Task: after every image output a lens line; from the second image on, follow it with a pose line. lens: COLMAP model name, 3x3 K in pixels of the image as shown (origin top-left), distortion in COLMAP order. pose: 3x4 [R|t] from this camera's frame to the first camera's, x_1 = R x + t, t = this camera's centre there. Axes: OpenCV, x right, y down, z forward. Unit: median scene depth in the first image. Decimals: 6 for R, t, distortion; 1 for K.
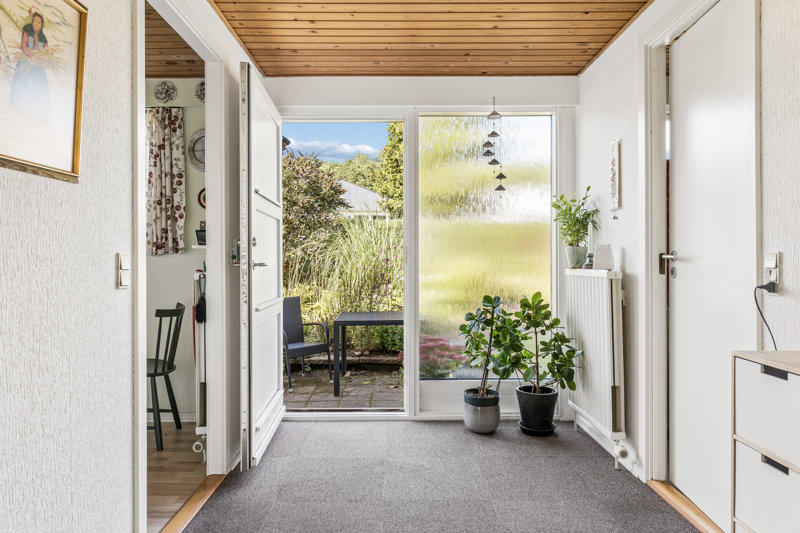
lens RADIAL K [[482.5, 0, 400.1], [0, 482.5, 263.5], [0, 0, 1]] dist [0.000499, 0.000480]
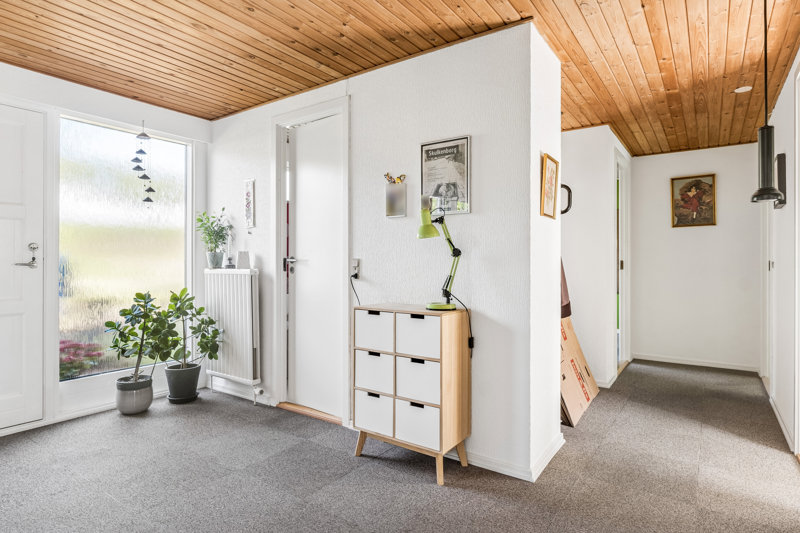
lens RADIAL K [[442.9, 0, 401.1], [0, 442.9, 262.8], [0, 0, 1]] dist [0.001103, 0.001474]
pose [[0.578466, 0.003129, 0.815701, -0.340408], [0.001502, 0.999987, -0.004901, 0.001312], [-0.815705, 0.004060, 0.578454, -0.121937]]
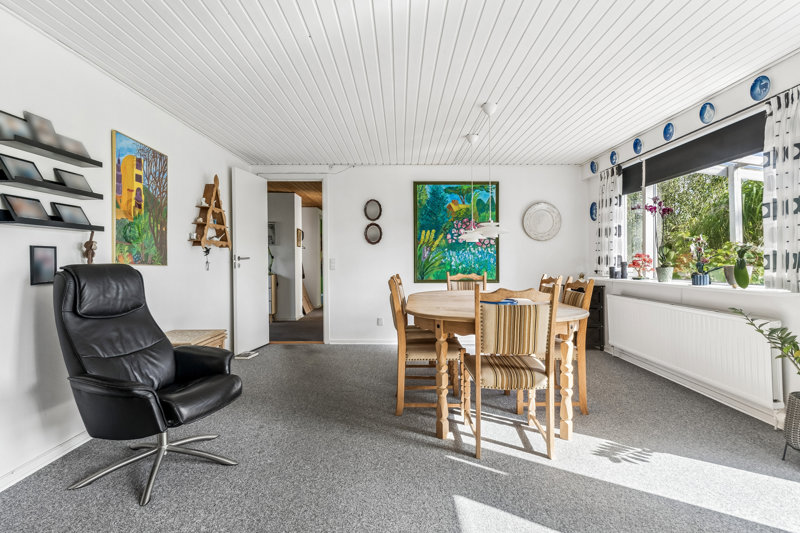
lens RADIAL K [[436.4, 0, 400.2], [0, 436.4, 264.4], [0, 0, 1]] dist [0.001581, 0.000203]
pose [[0.008678, -0.003647, 0.999956, -2.241701], [0.016035, 0.999865, 0.003507, 0.026055], [-0.999834, 0.016004, 0.008735, -0.524536]]
